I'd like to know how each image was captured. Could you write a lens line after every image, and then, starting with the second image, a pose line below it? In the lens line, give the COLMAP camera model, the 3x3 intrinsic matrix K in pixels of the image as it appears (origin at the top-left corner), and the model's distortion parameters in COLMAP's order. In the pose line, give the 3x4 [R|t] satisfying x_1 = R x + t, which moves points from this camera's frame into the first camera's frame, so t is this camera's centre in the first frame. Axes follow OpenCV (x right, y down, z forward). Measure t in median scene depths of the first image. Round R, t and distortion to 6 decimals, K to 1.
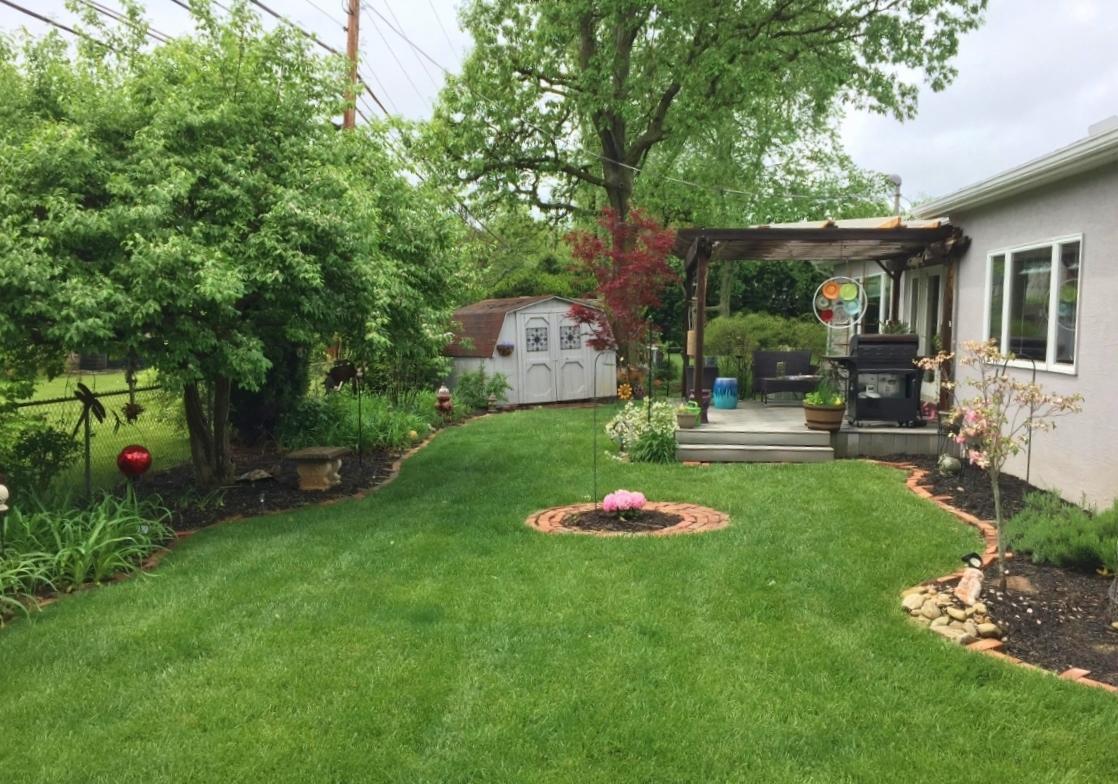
lens RADIAL K [[1000.3, 0, 559.0], [0, 1000.3, 392.0], [0, 0, 1]] dist [0.033484, -0.001189]
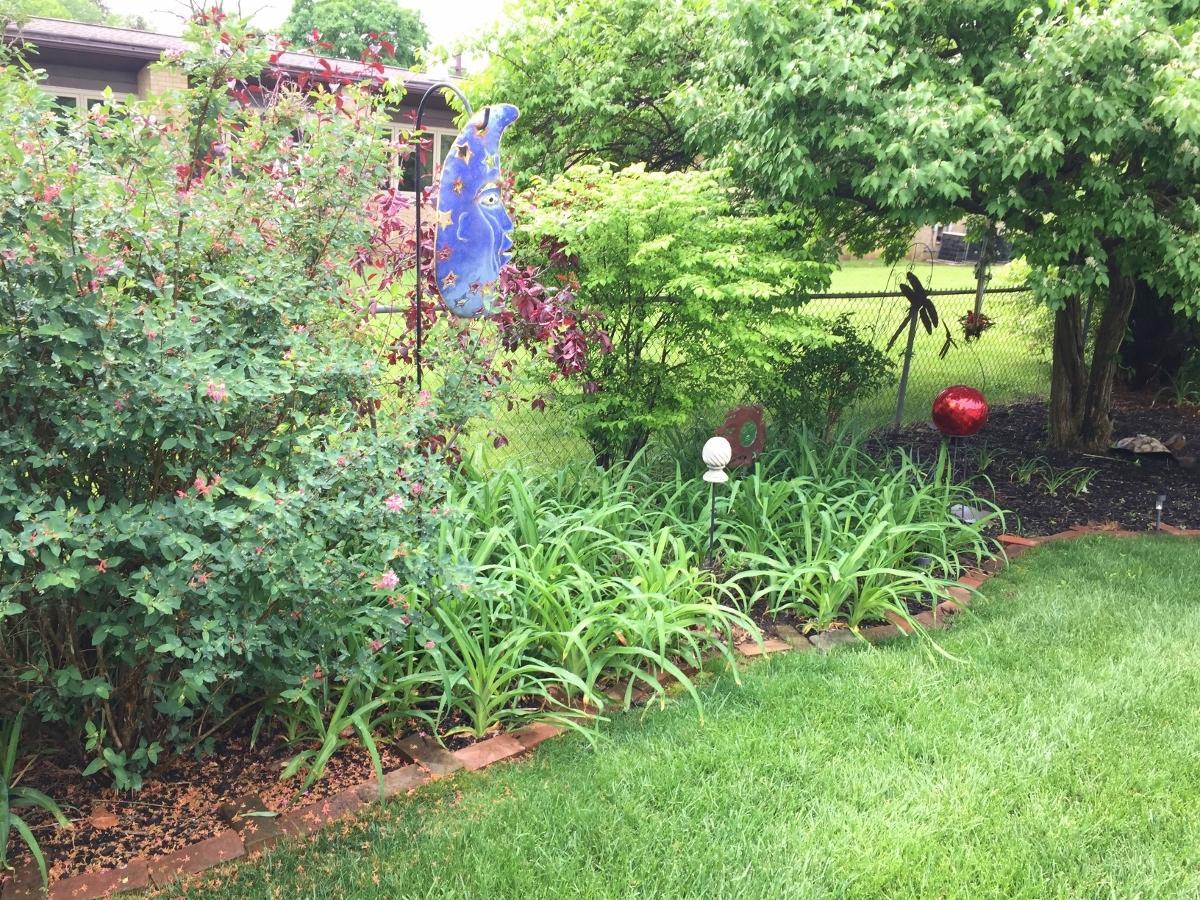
lens RADIAL K [[999.5, 0, 600.0], [0, 999.5, 450.0], [0, 0, 1]] dist [0.057403, -0.002588]
pose [[0.715875, 0.226540, -0.660457, -0.182725], [-0.118715, 0.971621, 0.204595, -0.008455], [0.688063, -0.068059, 0.722453, 0.438043]]
